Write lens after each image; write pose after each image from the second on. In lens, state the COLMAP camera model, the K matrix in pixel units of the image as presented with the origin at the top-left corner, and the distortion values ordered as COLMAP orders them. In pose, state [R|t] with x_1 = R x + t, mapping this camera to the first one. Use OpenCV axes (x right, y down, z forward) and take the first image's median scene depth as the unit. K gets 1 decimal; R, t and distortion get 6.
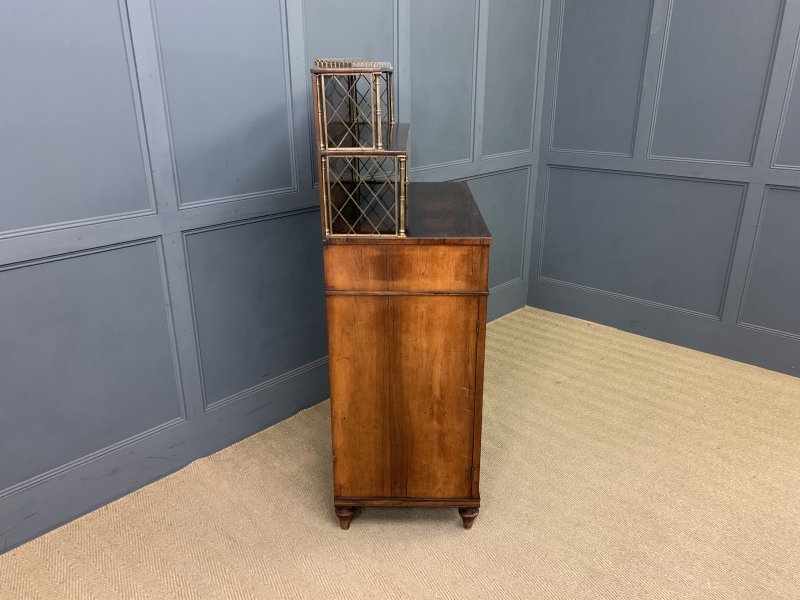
lens RADIAL K [[613.0, 0, 402.3], [0, 613.0, 310.7], [0, 0, 1]] dist [0.043260, -0.047343]
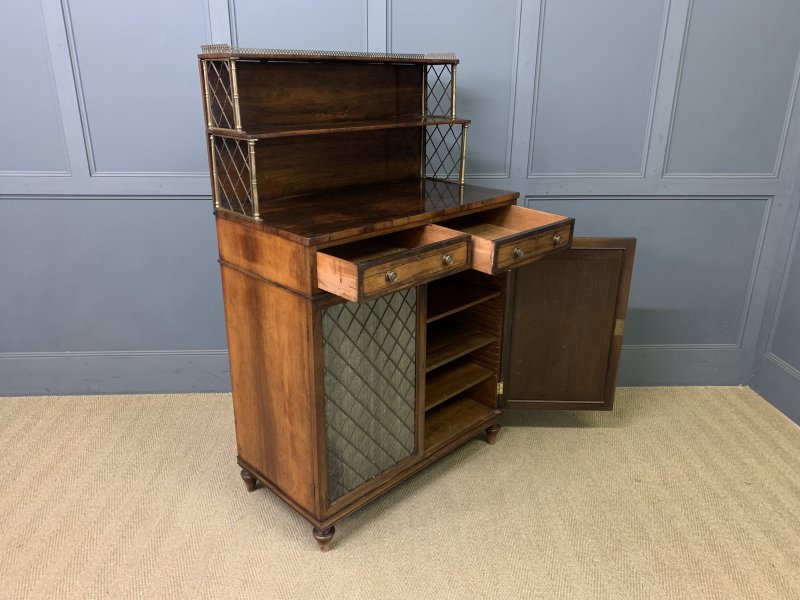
lens RADIAL K [[613.0, 0, 399.9], [0, 613.0, 295.6], [0, 0, 1]] dist [0.043260, -0.047343]
pose [[0.718827, 0.246230, -0.650122, 0.782441], [-0.261964, 0.962177, 0.074771, -0.128092], [0.643943, 0.116561, 0.756142, 0.372886]]
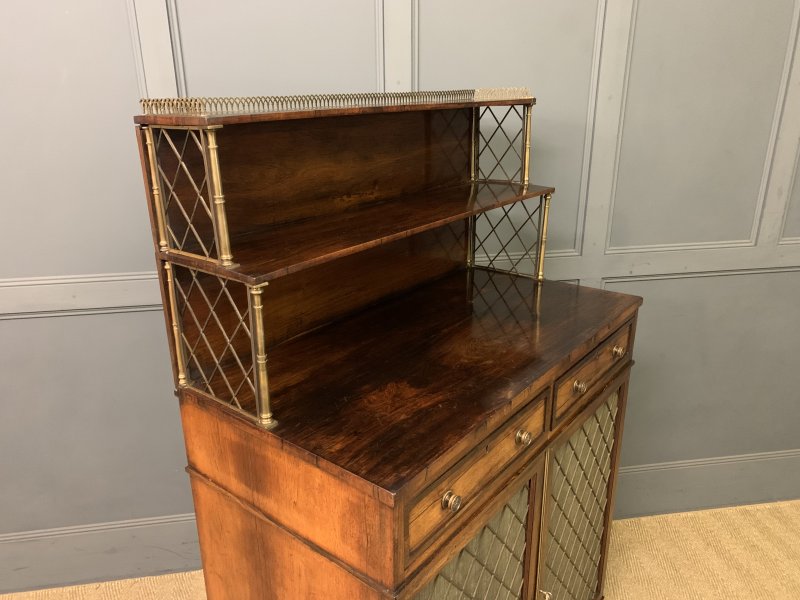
lens RADIAL K [[613.0, 0, 388.2], [0, 613.0, 305.5], [0, 0, 1]] dist [0.043260, -0.047343]
pose [[0.787852, 0.202060, -0.581774, 0.341243], [-0.213875, 0.975621, 0.049216, -0.248786], [0.577535, 0.085652, 0.811860, 0.571043]]
